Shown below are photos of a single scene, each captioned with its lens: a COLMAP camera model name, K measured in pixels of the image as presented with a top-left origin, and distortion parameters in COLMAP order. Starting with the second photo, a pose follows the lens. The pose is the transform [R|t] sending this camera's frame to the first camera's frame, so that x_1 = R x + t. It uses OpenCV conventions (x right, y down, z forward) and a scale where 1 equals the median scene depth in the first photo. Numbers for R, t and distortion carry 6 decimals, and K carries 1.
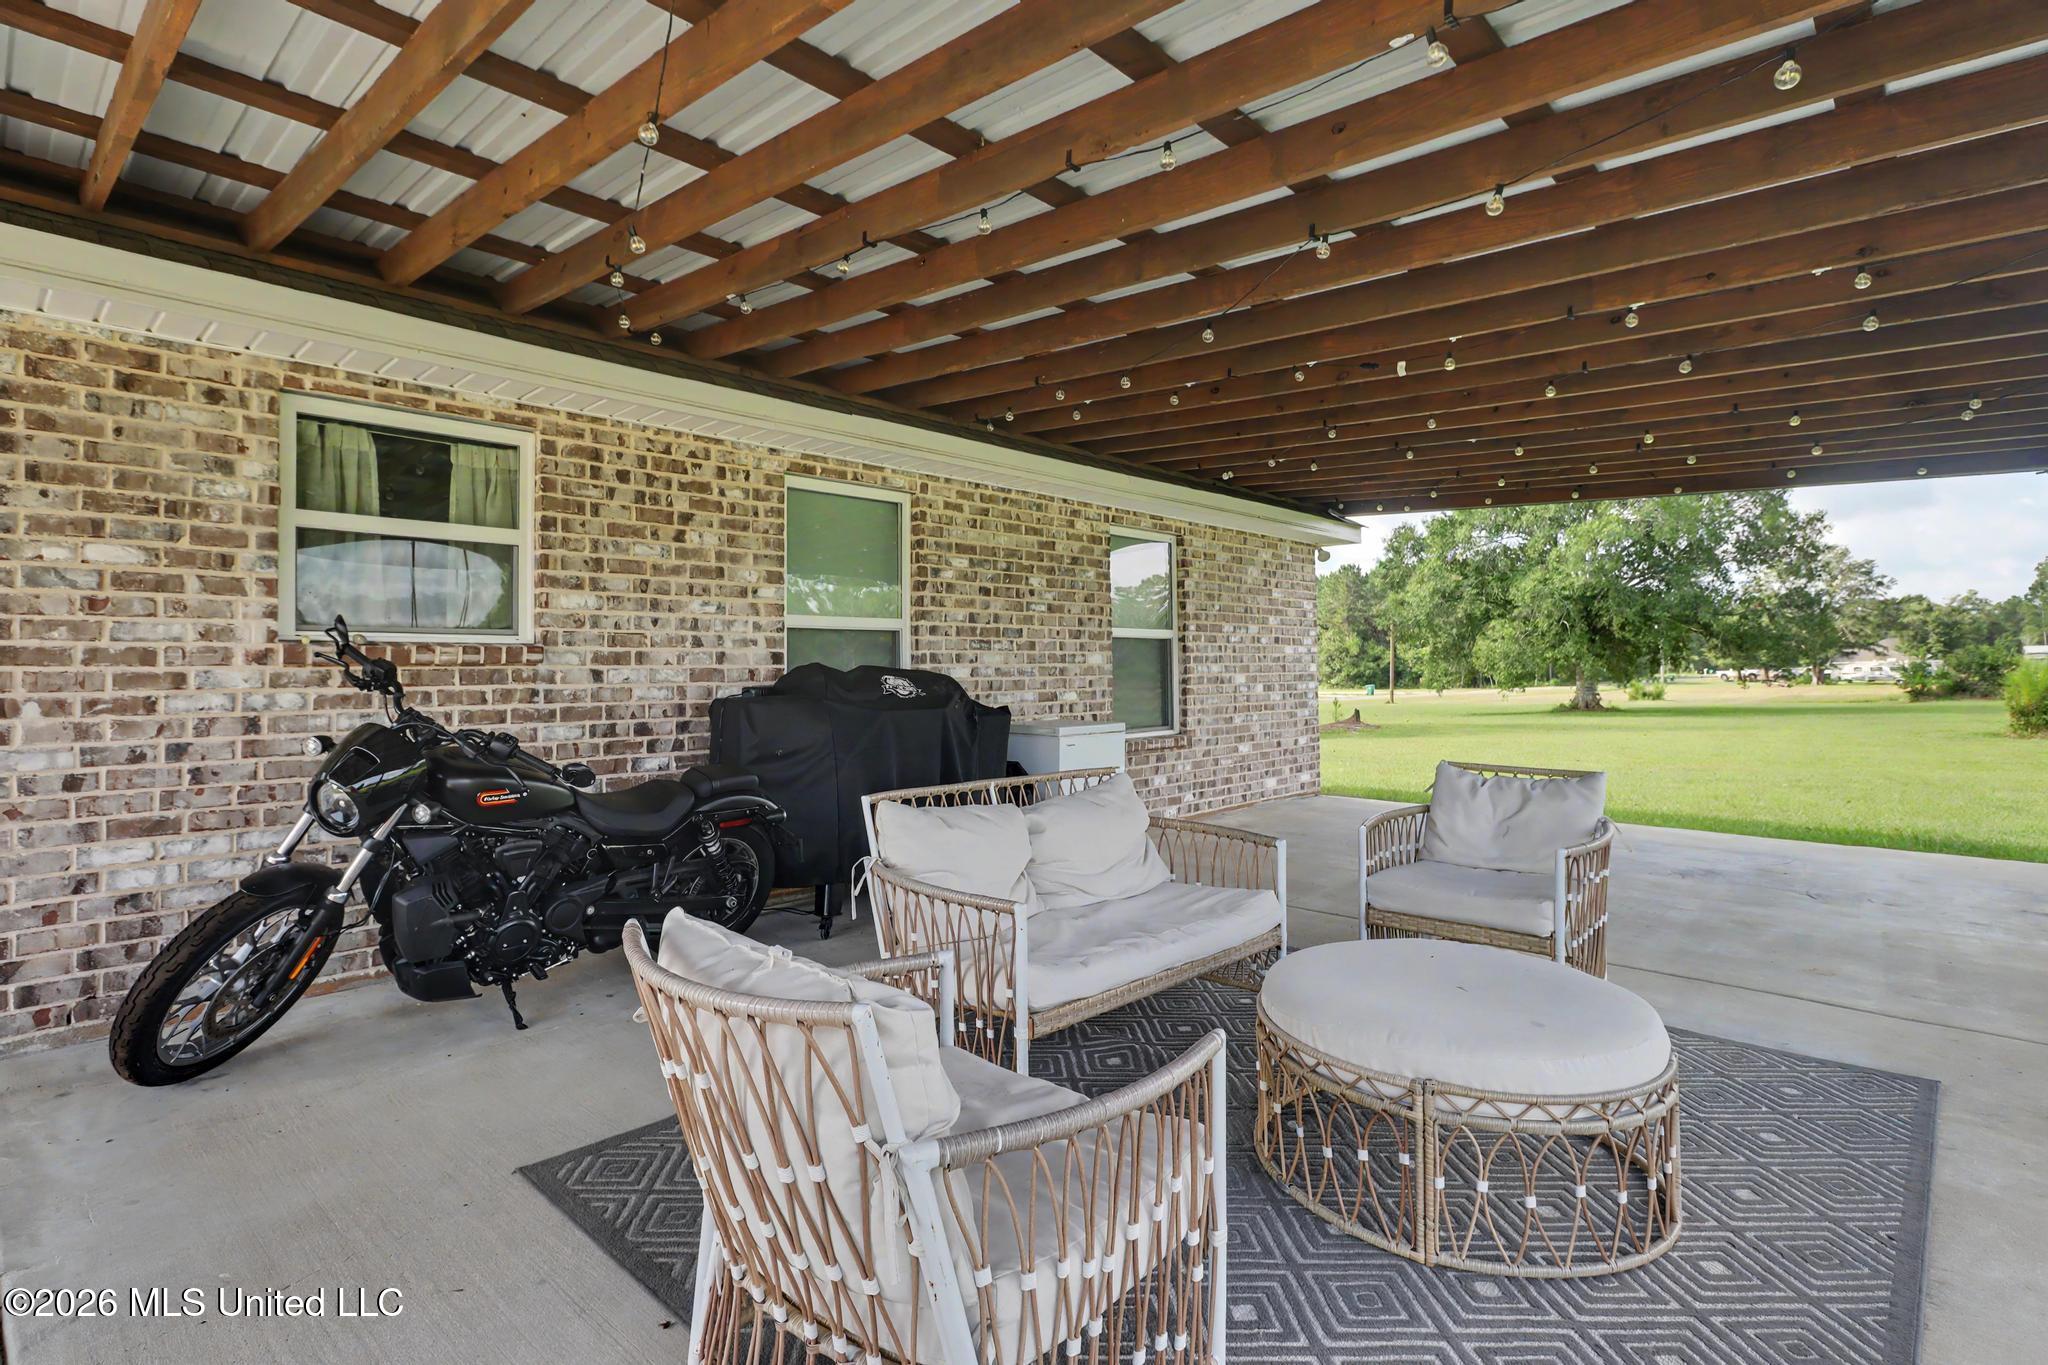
lens RADIAL K [[1028.7, 0, 1024.0], [0, 1028.7, 682.5], [0, 0, 1]] dist [0.001611, 0.000263]
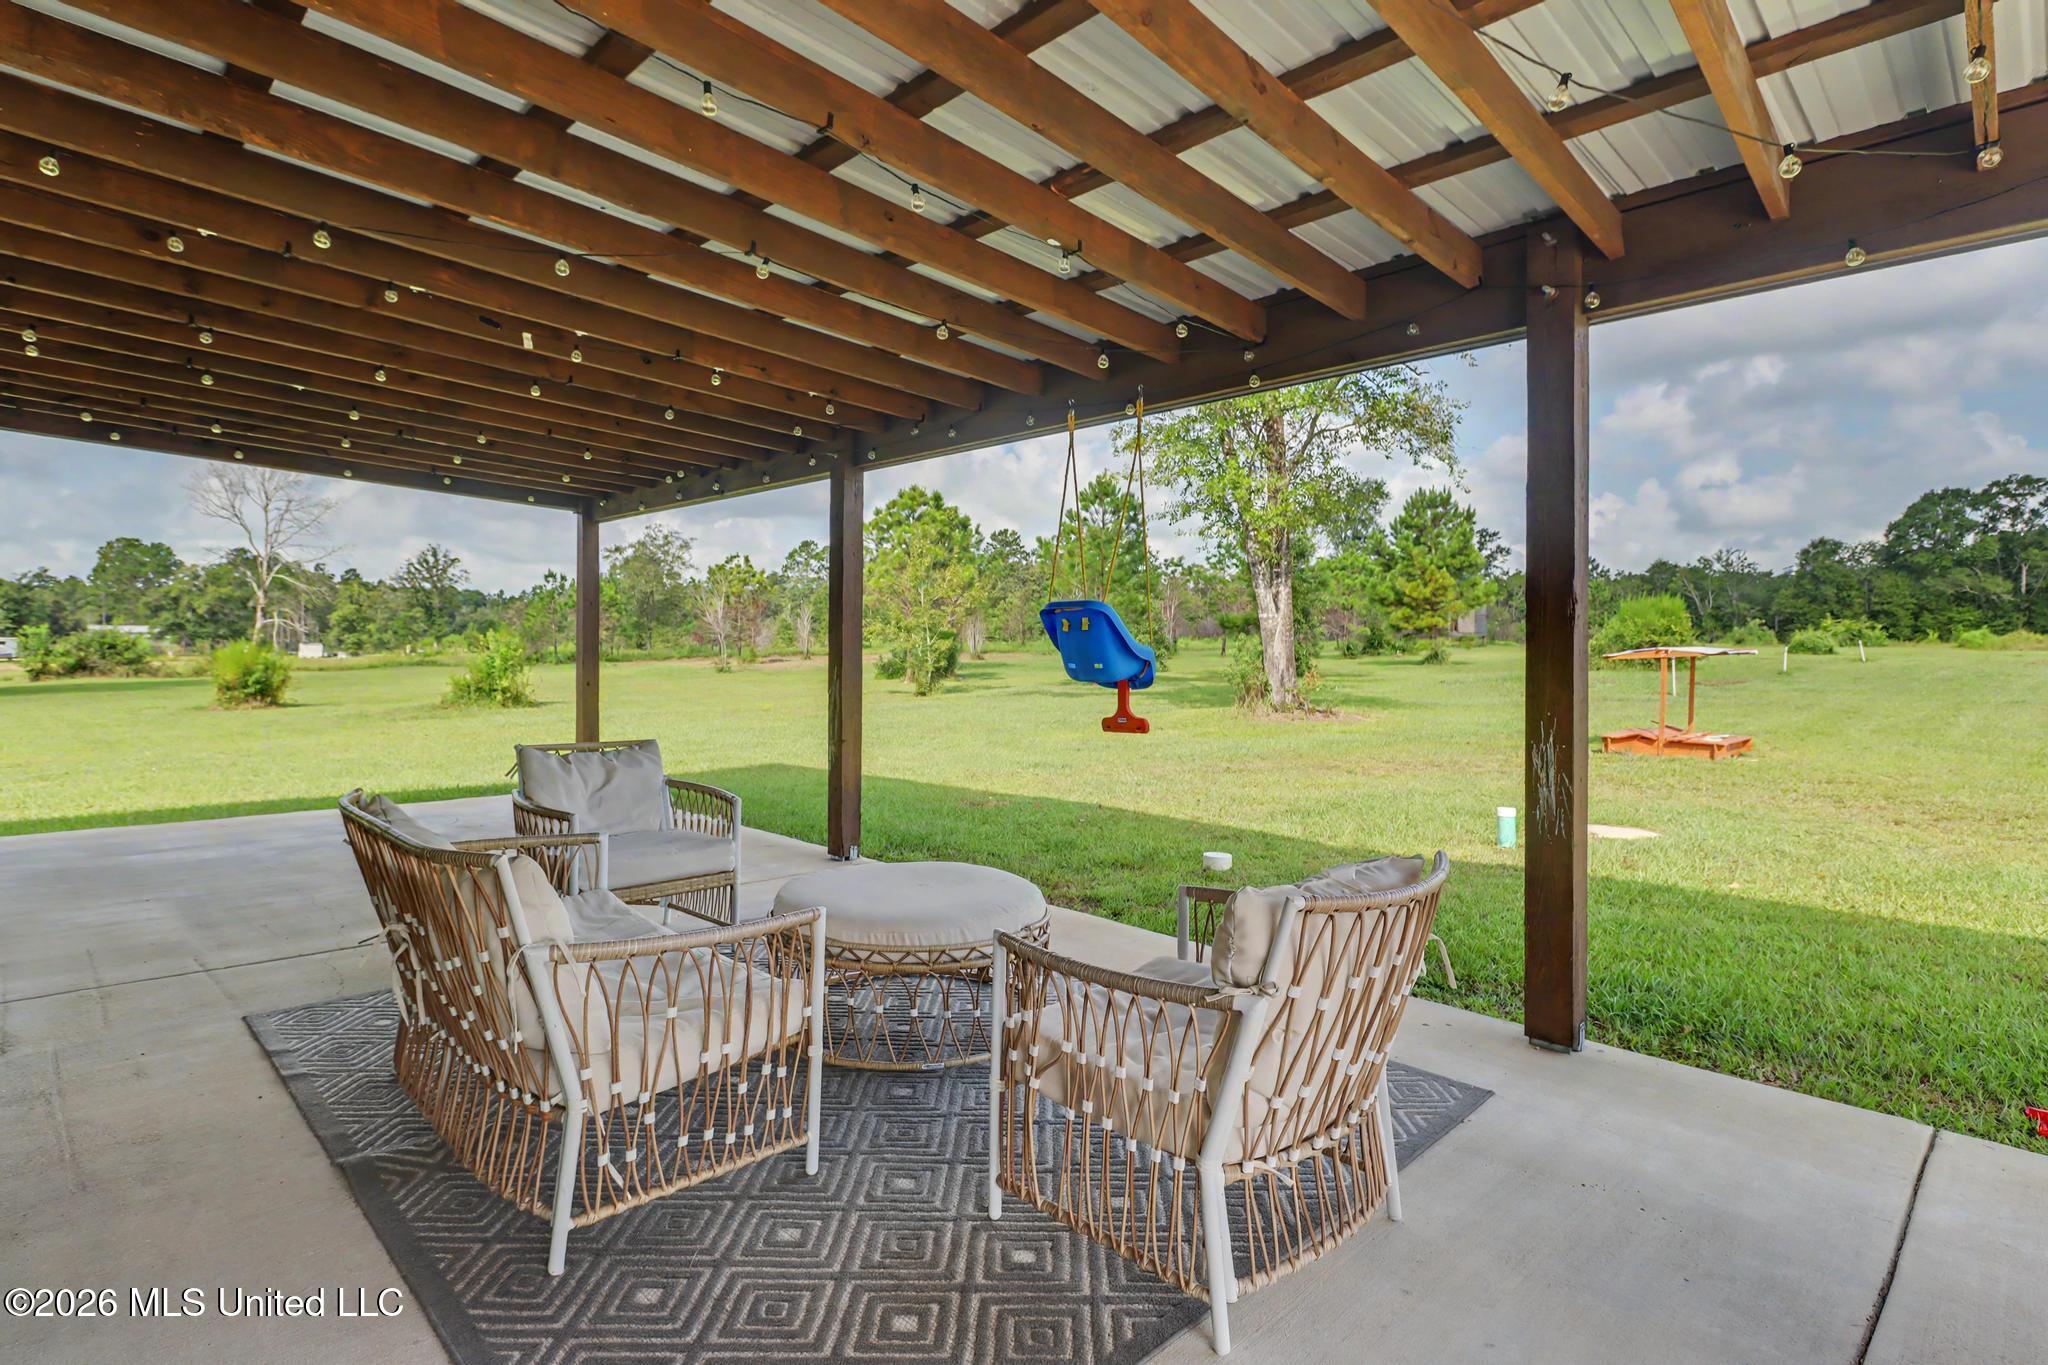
lens RADIAL K [[1034.2, 0, 1024.0], [0, 1034.2, 682.5], [0, 0, 1]] dist [-0.002972, -0.001000]
pose [[0.038859, -0.023090, 0.998978, -0.504271], [0.001743, 0.999733, 0.023040, -0.005860], [-0.999243, 0.000846, 0.038888, 0.426746]]
